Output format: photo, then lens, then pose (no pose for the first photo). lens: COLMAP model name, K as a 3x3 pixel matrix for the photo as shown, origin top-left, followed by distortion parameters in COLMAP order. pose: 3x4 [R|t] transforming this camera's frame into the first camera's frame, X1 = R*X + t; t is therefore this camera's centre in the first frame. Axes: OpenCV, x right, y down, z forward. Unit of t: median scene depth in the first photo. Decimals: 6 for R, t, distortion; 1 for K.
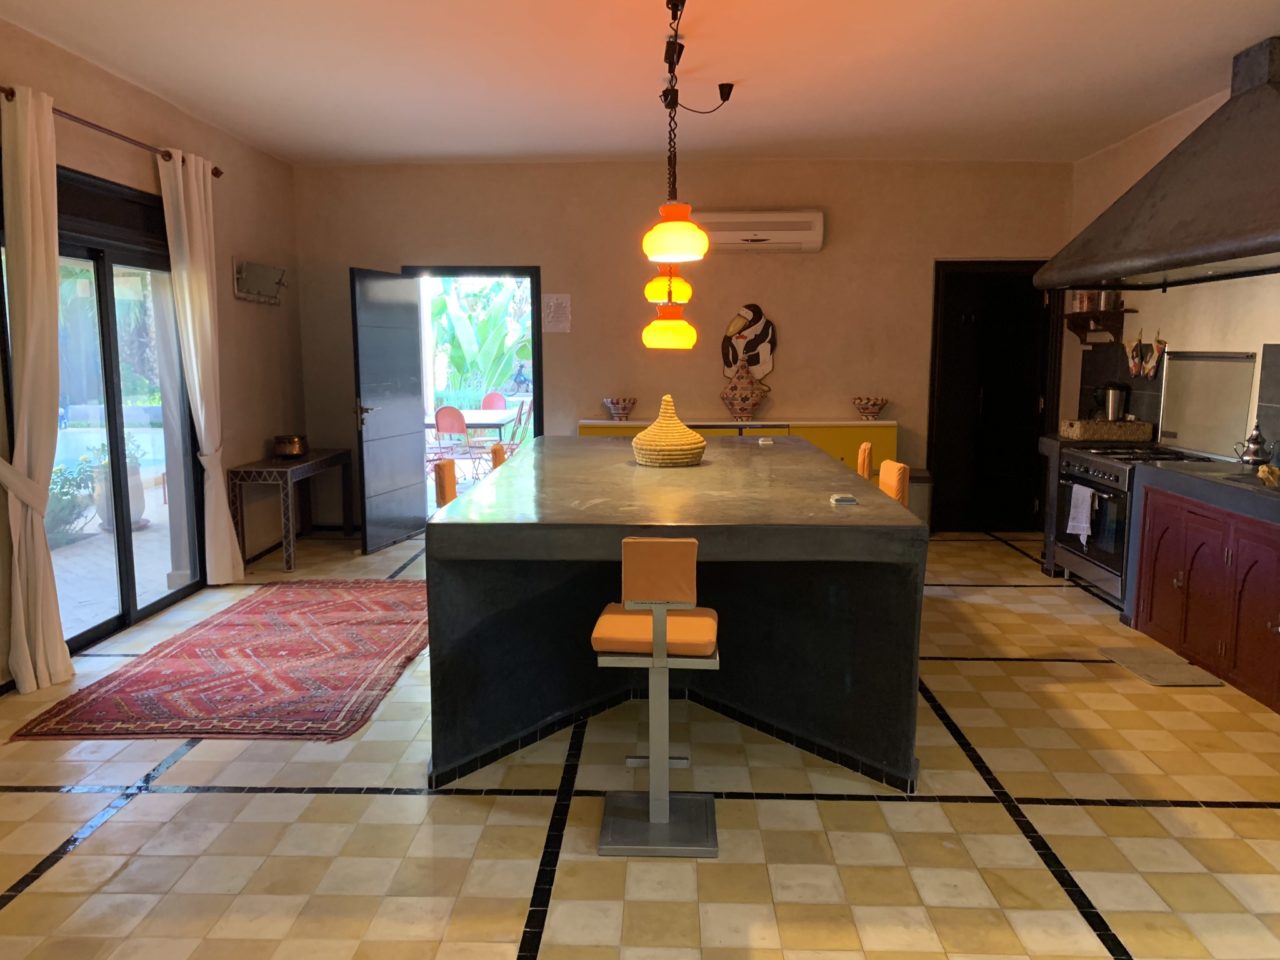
lens RADIAL K [[964.1, 0, 640.0], [0, 964.1, 480.0], [0, 0, 1]] dist [0.099842, -0.194494]
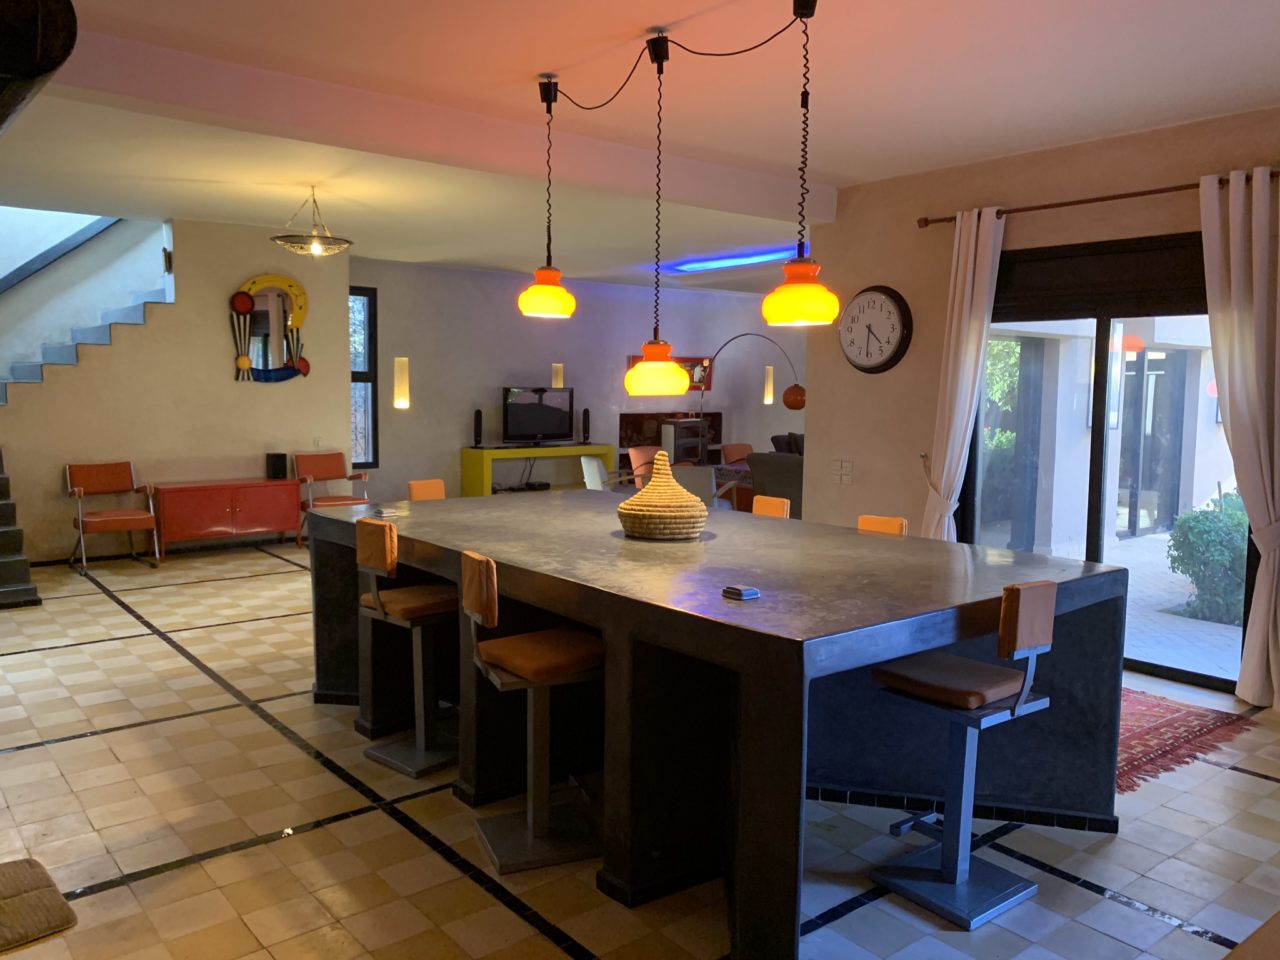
lens RADIAL K [[988.8, 0, 640.0], [0, 988.8, 480.0], [0, 0, 1]] dist [-0.038058, 0.001172]
pose [[-0.758168, 0.057352, -0.649532, 0.862120], [-0.094240, 0.976028, 0.196183, -0.335898], [0.645213, 0.209952, -0.734589, 2.374293]]
